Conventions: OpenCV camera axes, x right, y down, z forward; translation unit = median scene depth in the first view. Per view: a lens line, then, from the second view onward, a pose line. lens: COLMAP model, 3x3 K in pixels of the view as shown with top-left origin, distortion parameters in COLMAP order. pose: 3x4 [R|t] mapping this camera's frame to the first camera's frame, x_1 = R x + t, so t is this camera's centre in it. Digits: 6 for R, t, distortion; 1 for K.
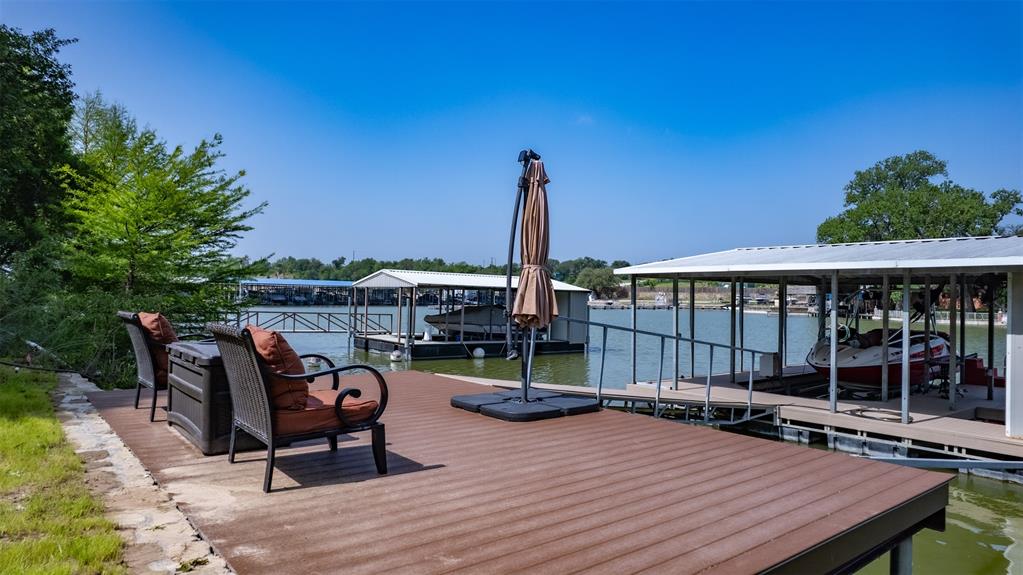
lens RADIAL K [[642.4, 0, 514.1], [0, 642.4, 300.1], [0, 0, 1]] dist [-0.077835, 0.070589]
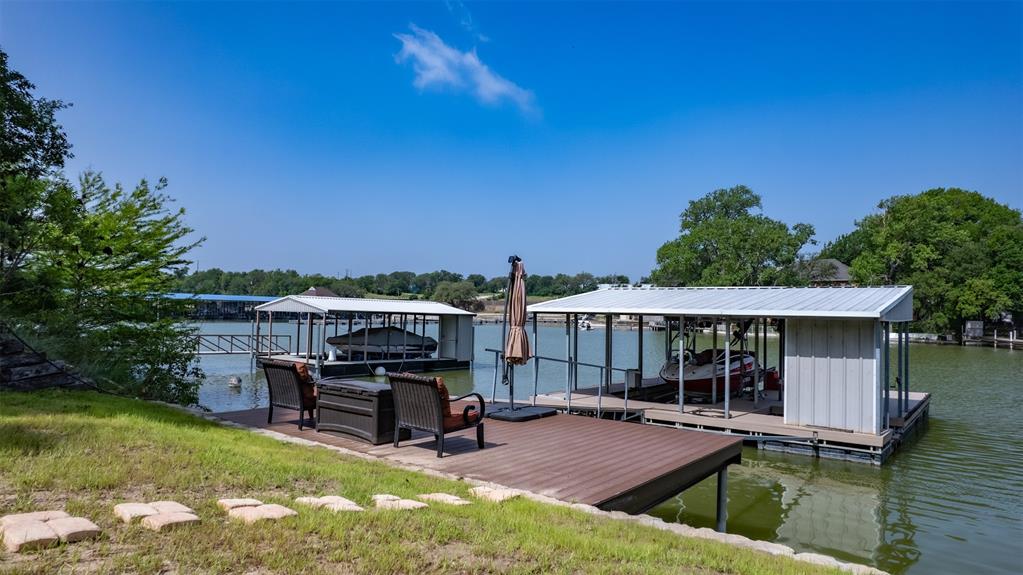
lens RADIAL K [[642.4, 0, 514.1], [0, 642.4, 300.1], [0, 0, 1]] dist [-0.077835, 0.070589]
pose [[0.973915, 0.005915, 0.226835, -0.145169], [-0.001850, 0.999834, -0.018133, -0.038127], [-0.226905, 0.017240, 0.973764, -0.244086]]
